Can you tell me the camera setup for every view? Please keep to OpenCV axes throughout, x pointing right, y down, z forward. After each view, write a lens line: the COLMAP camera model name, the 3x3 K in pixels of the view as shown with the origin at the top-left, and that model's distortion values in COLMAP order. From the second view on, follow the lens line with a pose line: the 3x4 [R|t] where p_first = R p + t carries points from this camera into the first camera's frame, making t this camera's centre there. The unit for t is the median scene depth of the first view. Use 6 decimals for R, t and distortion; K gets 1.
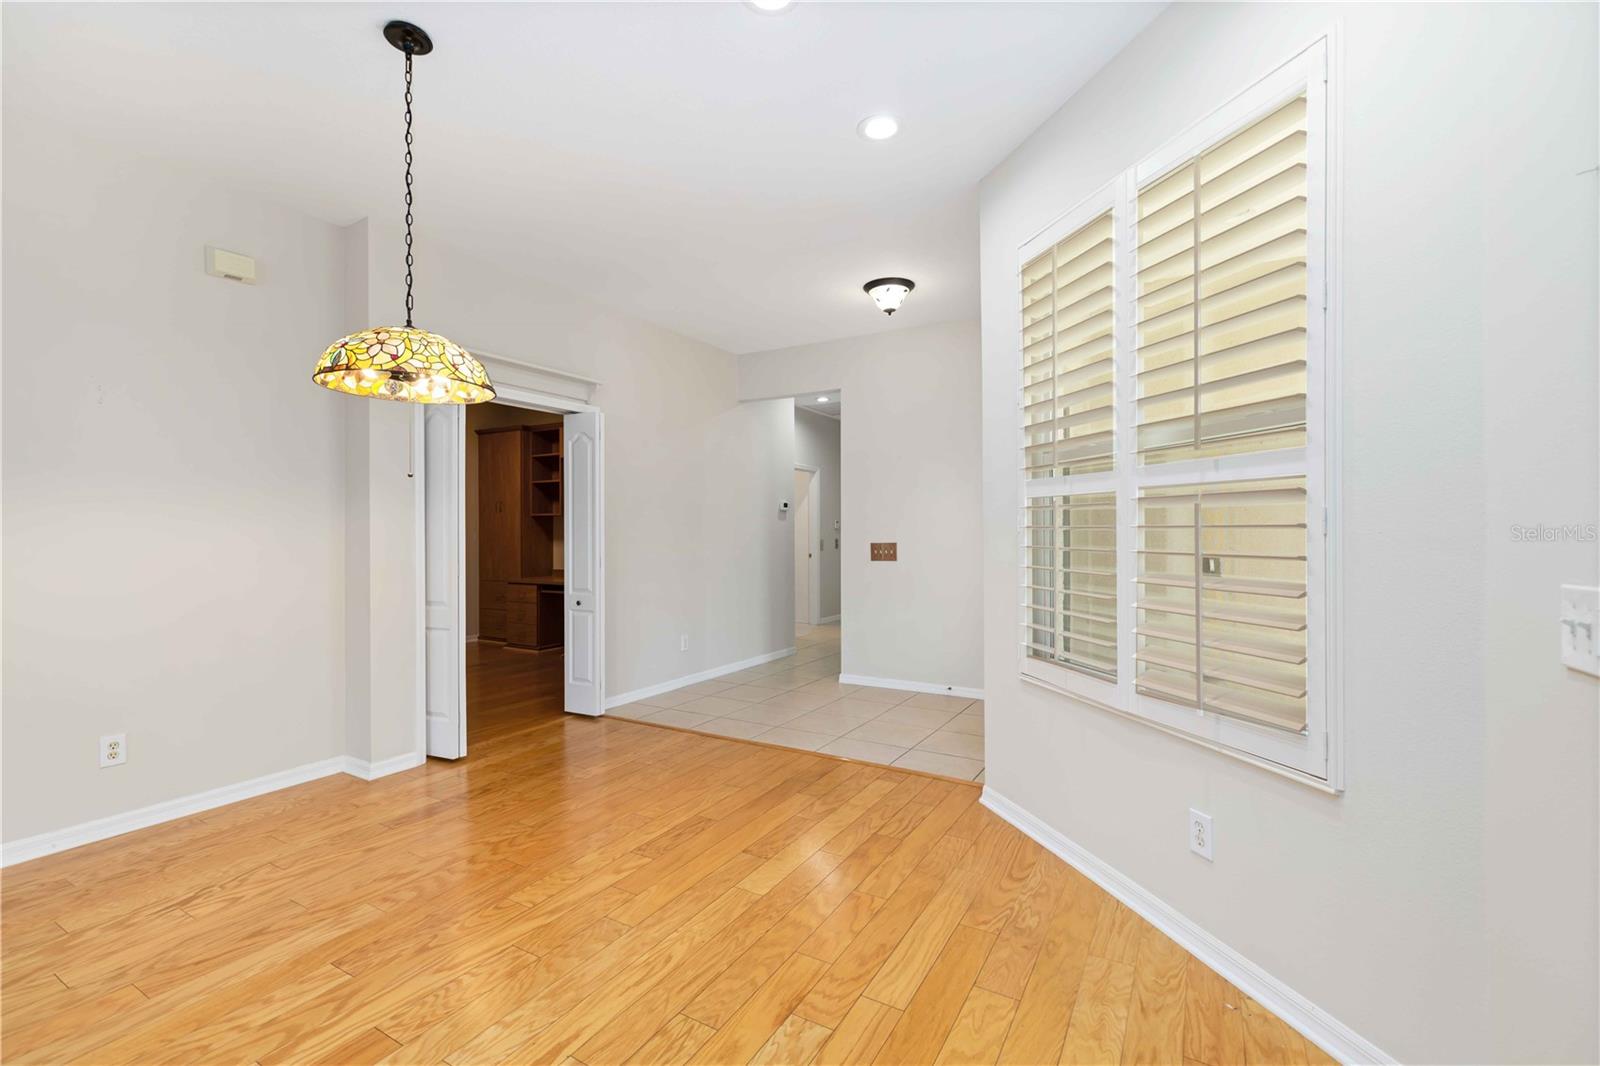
lens RADIAL K [[693.7, 0, 803.2], [0, 693.7, 534.4], [0, 0, 1]] dist [0.002585, 0.000724]
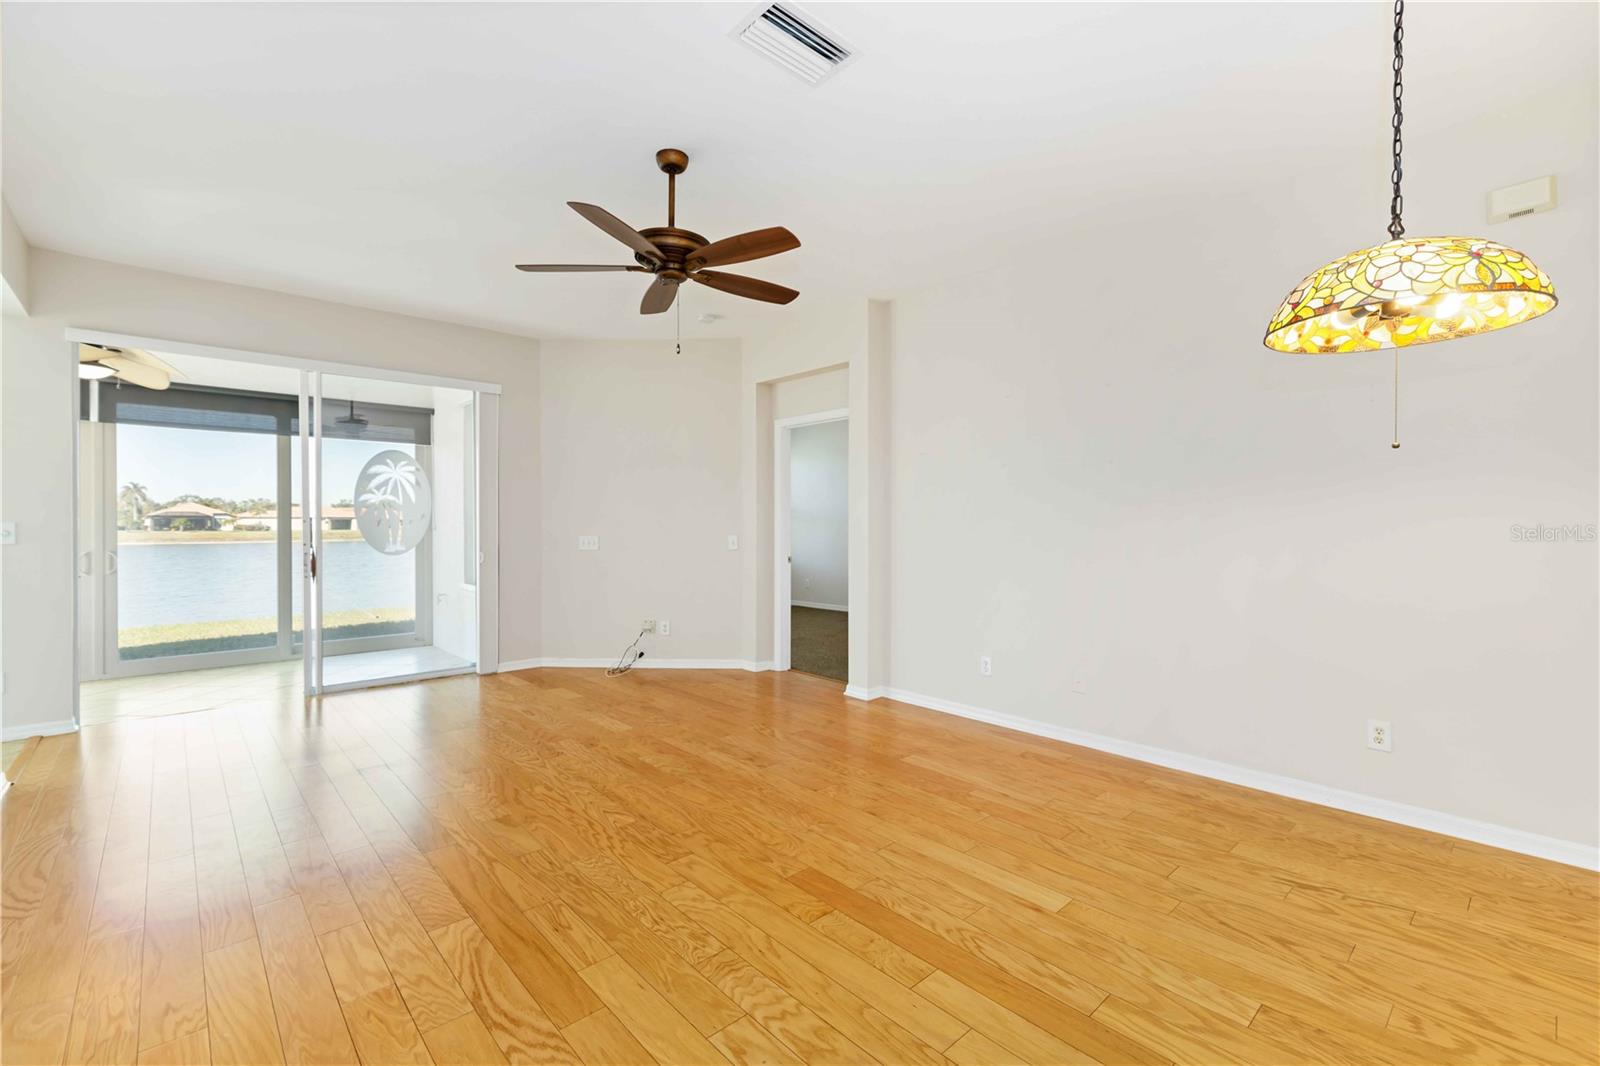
lens RADIAL K [[688.1, 0, 800.0], [0, 688.1, 533.0], [0, 0, 1]] dist [0.003845, 0.000201]
pose [[-0.297295, 0.012461, -0.954704, 0.246567], [-0.003096, 0.999897, 0.014015, -0.001962], [0.954781, 0.007122, -0.297226, 0.497921]]
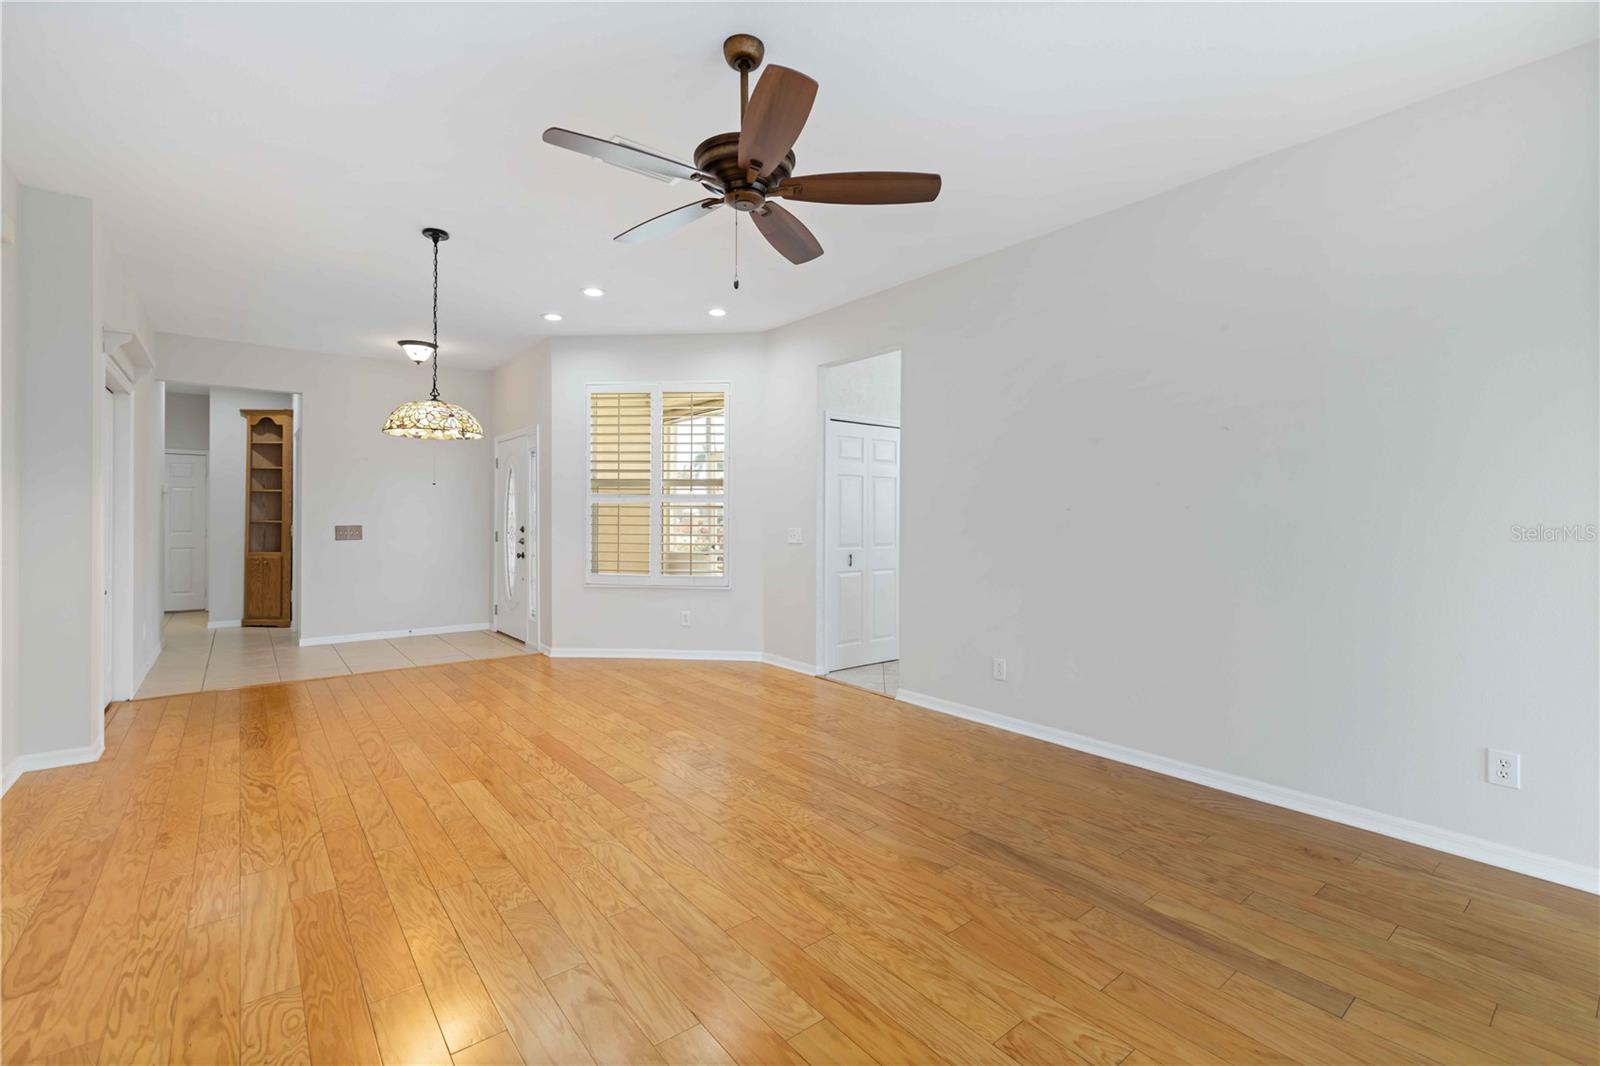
lens RADIAL K [[697.3, 0, 788.6], [0, 697.3, 518.3], [0, 0, 1]] dist [0.002150, 0.000506]
pose [[0.369366, 0.004375, 0.929274, -1.501276], [-0.001614, 0.999990, -0.004067, 0.006183], [-0.929283, 0.000002, 0.369369, -0.384301]]
